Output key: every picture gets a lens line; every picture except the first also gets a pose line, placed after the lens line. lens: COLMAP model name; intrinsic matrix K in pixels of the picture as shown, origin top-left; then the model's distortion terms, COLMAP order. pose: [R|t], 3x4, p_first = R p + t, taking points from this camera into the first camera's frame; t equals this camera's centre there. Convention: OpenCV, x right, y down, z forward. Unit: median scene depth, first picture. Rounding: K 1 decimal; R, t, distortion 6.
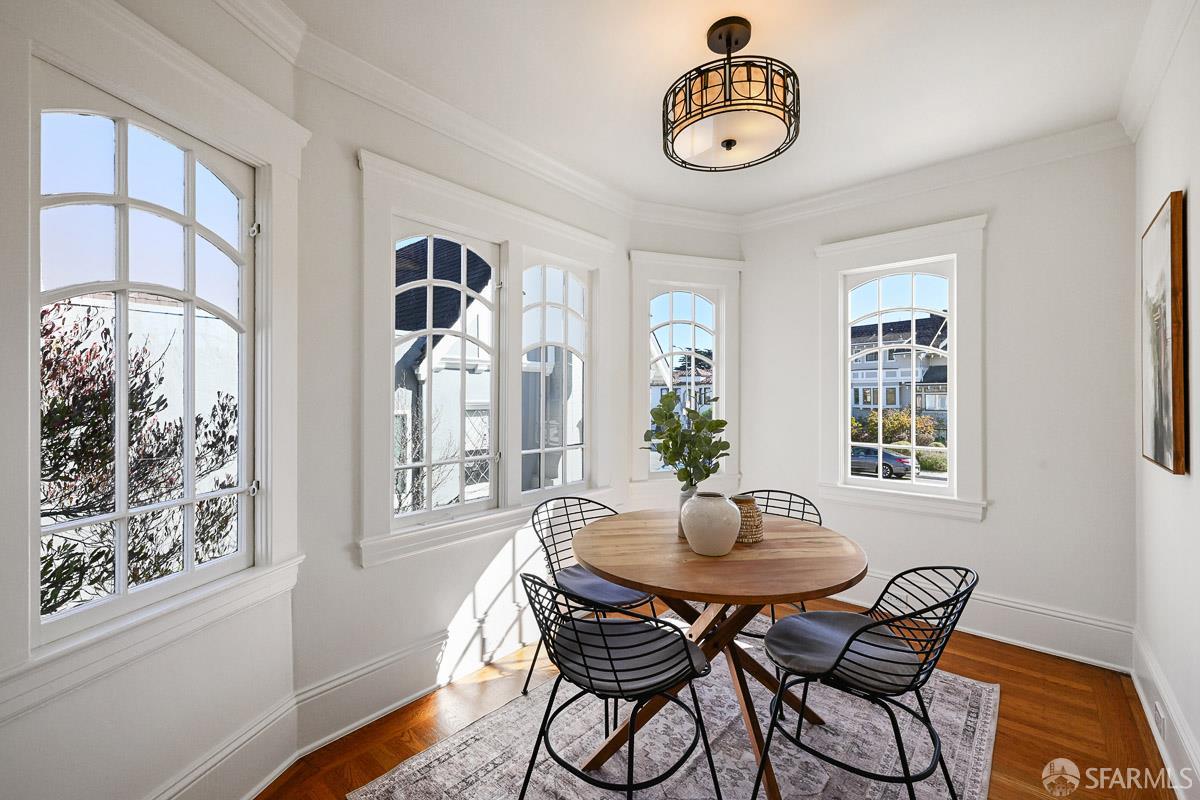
lens RADIAL K [[512.0, 0, 595.5], [0, 512.0, 398.6], [0, 0, 1]] dist [-0.001526, -0.000859]
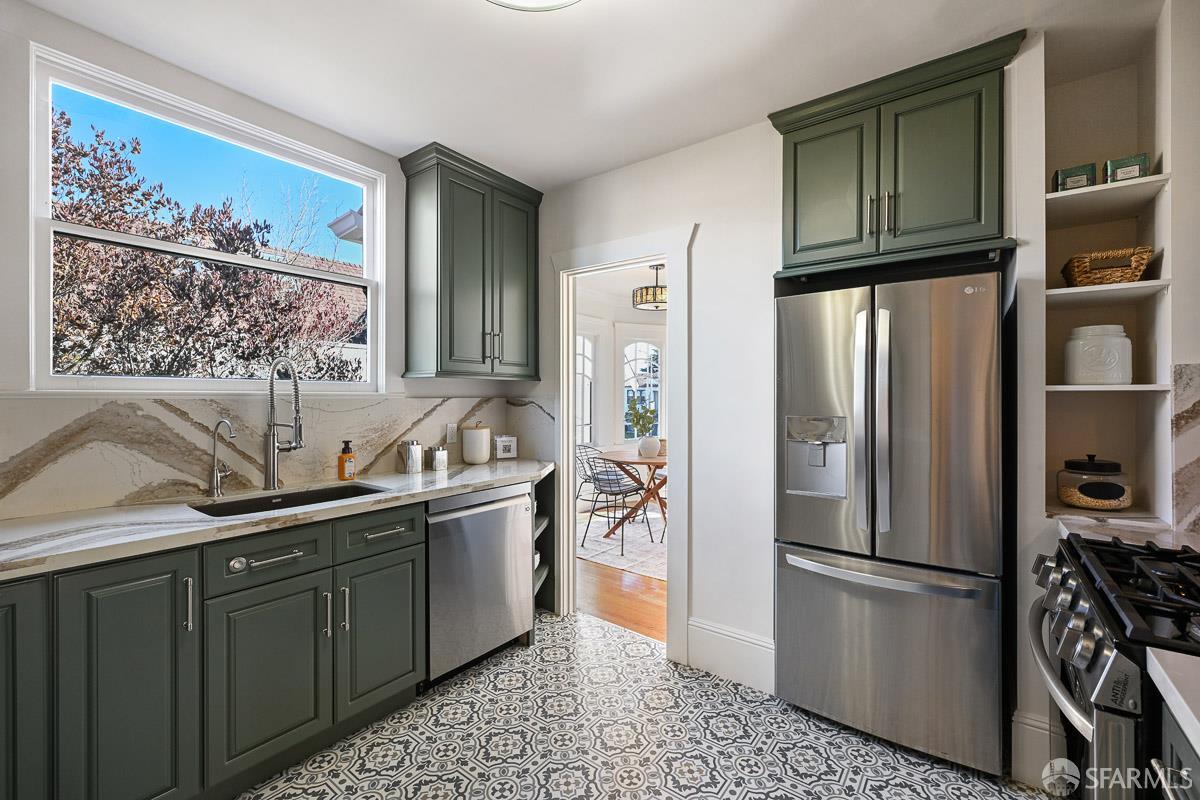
lens RADIAL K [[512.0, 0, 597.1], [0, 512.0, 397.7], [0, 0, 1]] dist [-0.001526, -0.000859]
pose [[0.997606, 0.004131, 0.069027, -0.142692], [-0.003921, 0.999987, -0.003174, -0.006374], [-0.069039, 0.002896, 0.997610, -1.000912]]
